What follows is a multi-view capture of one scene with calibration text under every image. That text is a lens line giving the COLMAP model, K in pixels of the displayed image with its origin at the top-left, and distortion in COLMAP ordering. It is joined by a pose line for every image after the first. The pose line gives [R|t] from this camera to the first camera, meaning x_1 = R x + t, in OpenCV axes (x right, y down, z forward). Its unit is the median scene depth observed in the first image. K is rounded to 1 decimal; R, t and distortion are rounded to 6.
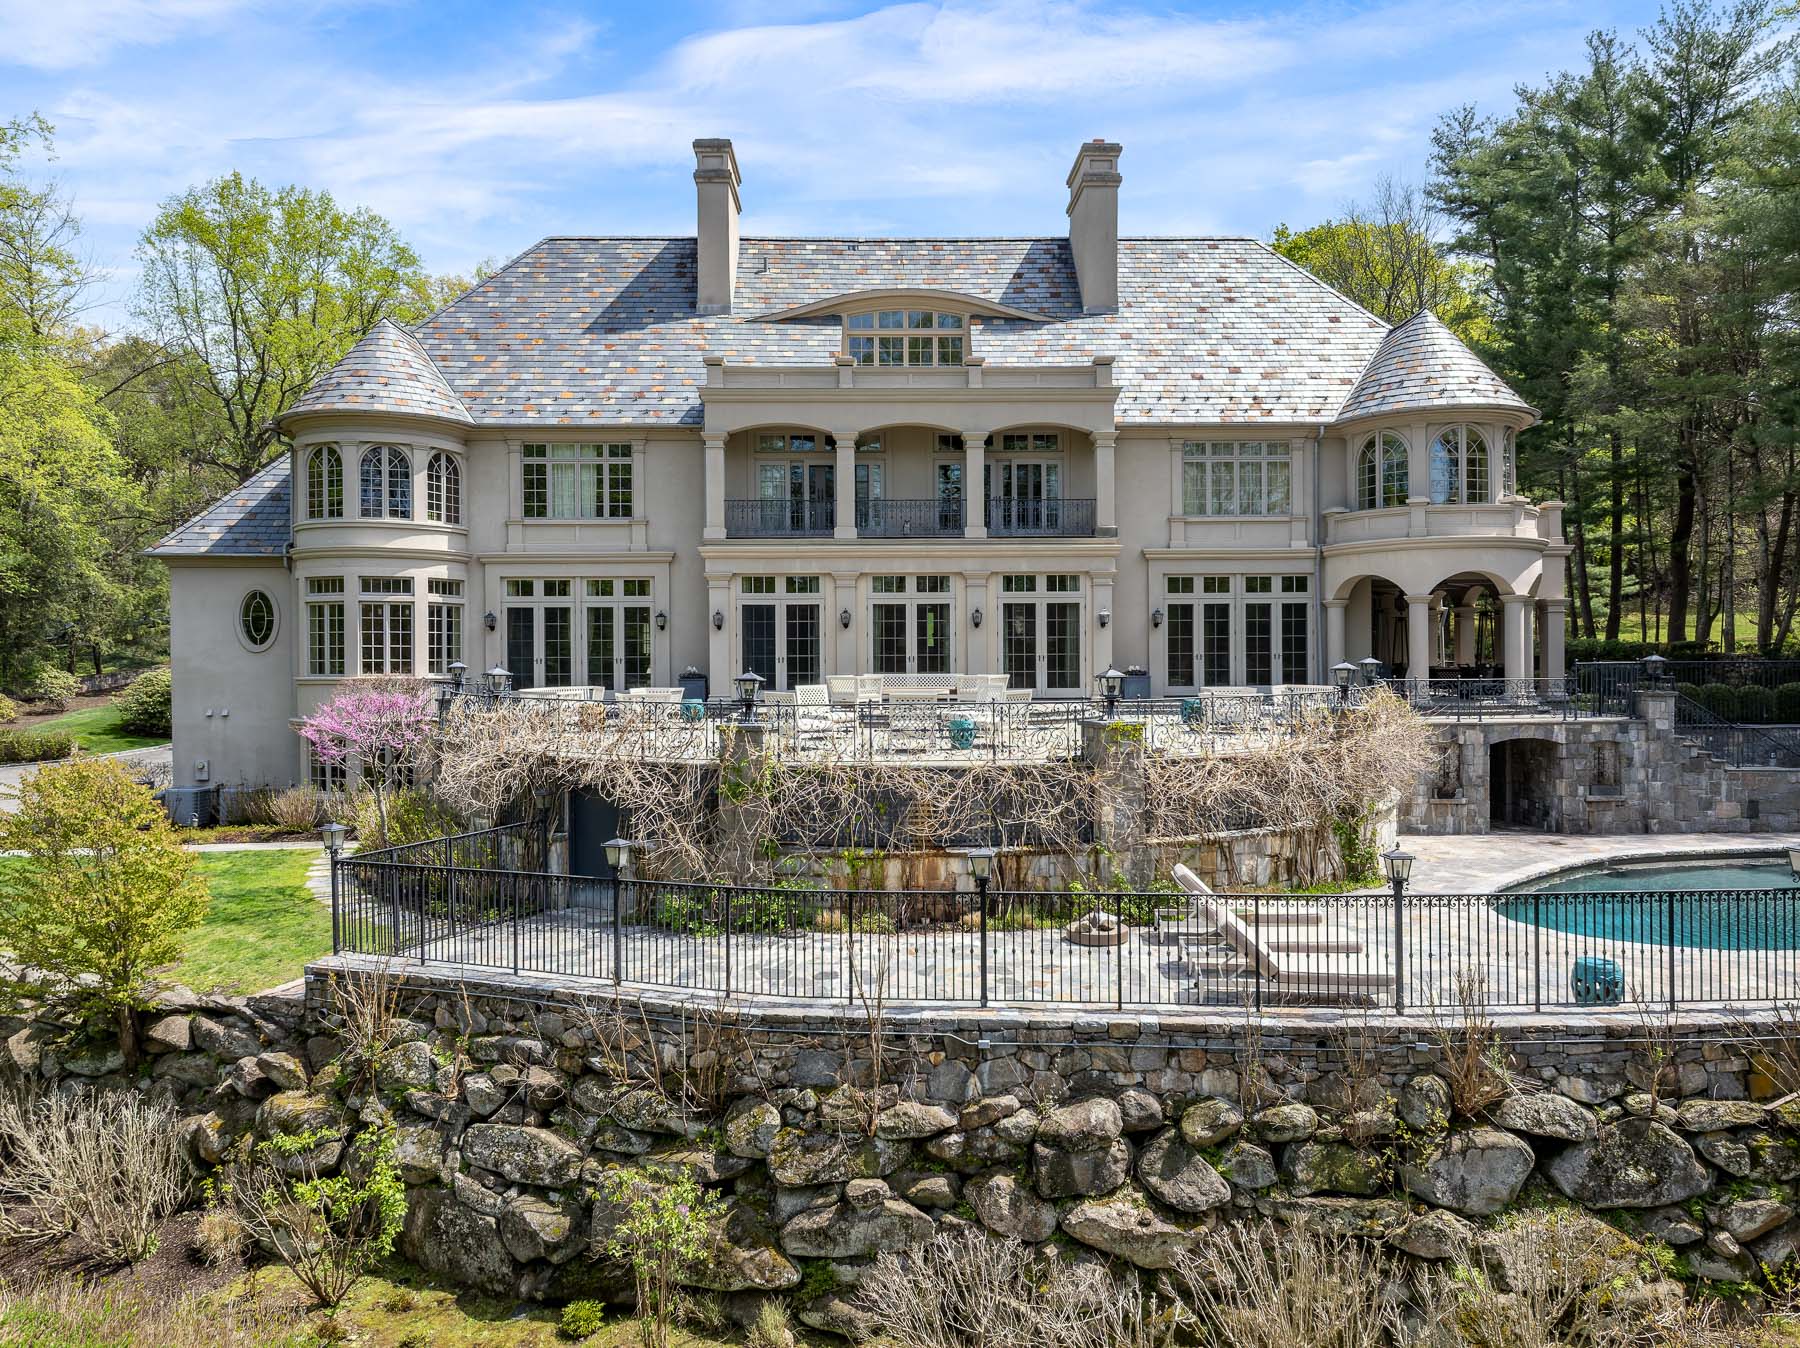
lens RADIAL K [[1244.6, 0, 900.0], [0, 1244.6, 674.0], [0, 0, 1]] dist [0.006971, 0.000823]
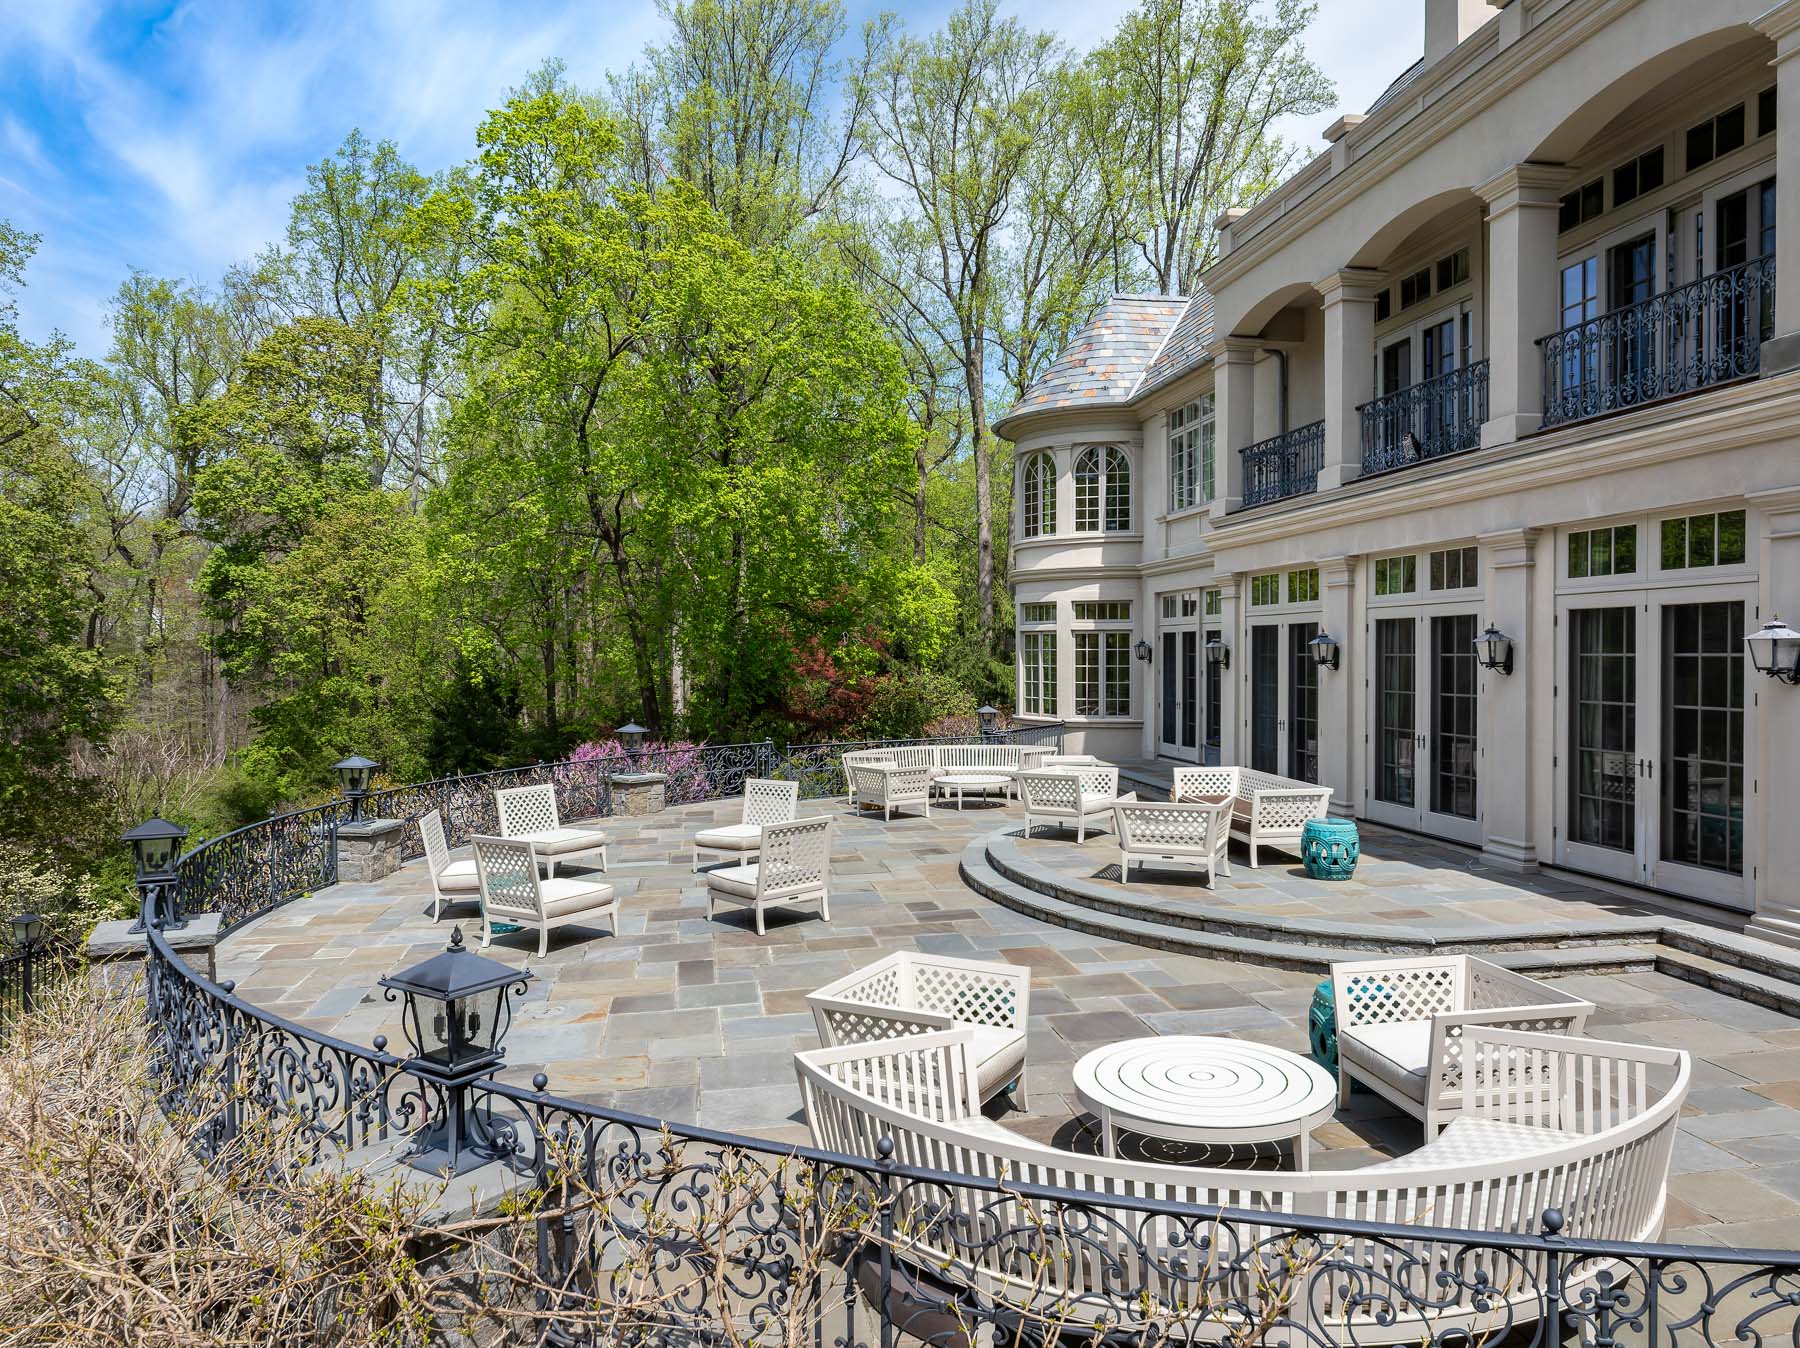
lens RADIAL K [[1225.5, 0, 898.7], [0, 1225.5, 681.1], [0, 0, 1]] dist [-0.004257, -0.001776]
pose [[0.142974, 0.027569, -0.989342, 0.413443], [-0.010082, 0.999601, 0.026398, -0.043290], [0.989675, 0.006200, 0.143195, 0.753859]]
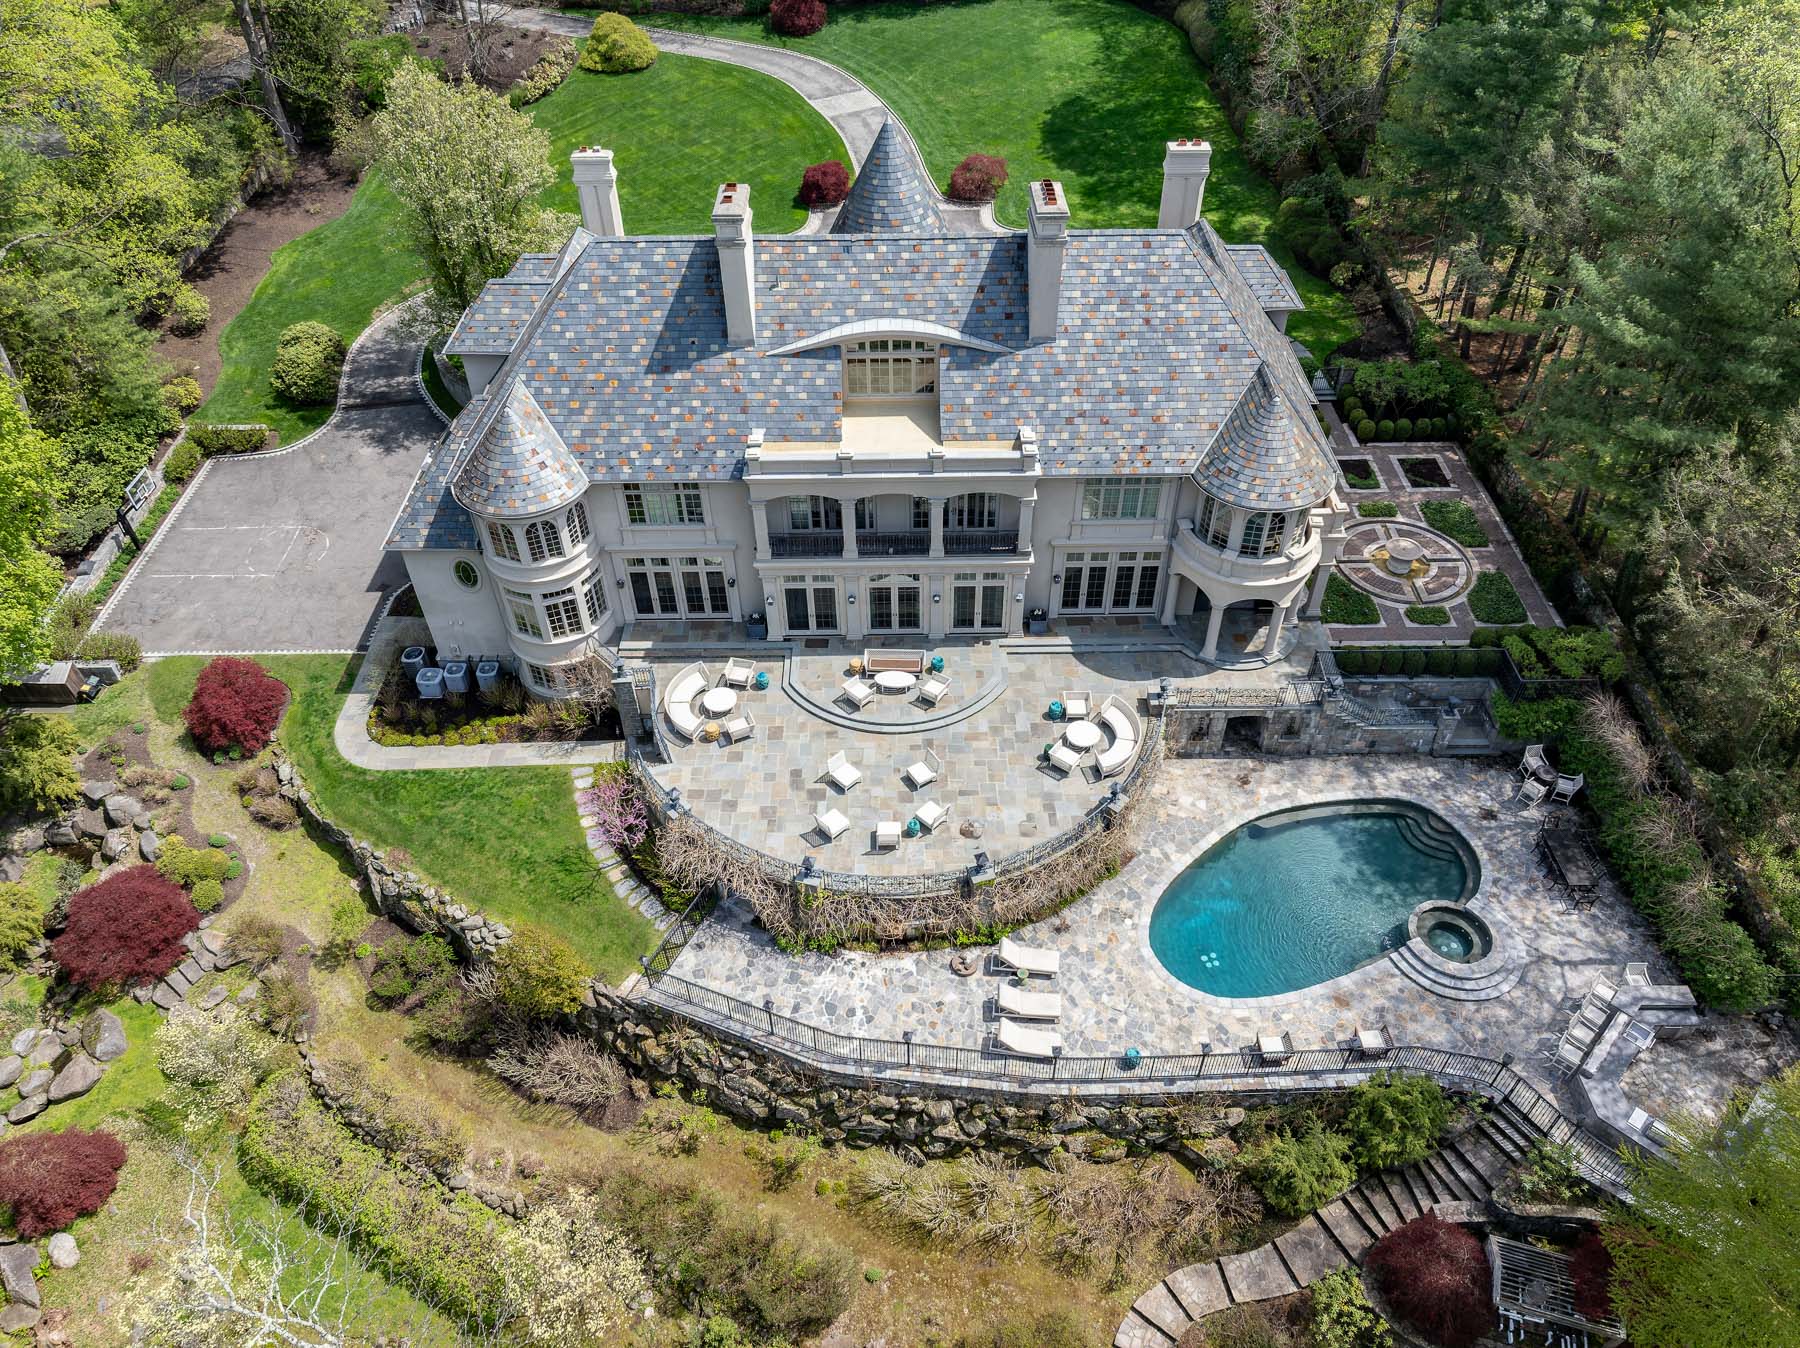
lens RADIAL K [[1244.6, 0, 900.0], [0, 1244.6, 674.0], [0, 0, 1]] dist [0.006971, 0.000823]
pose [[0.999882, 0.004502, -0.014666, 0.039003], [0.006882, 0.722733, 0.691093, -1.043113], [0.013711, -0.691113, 0.722617, -0.185432]]
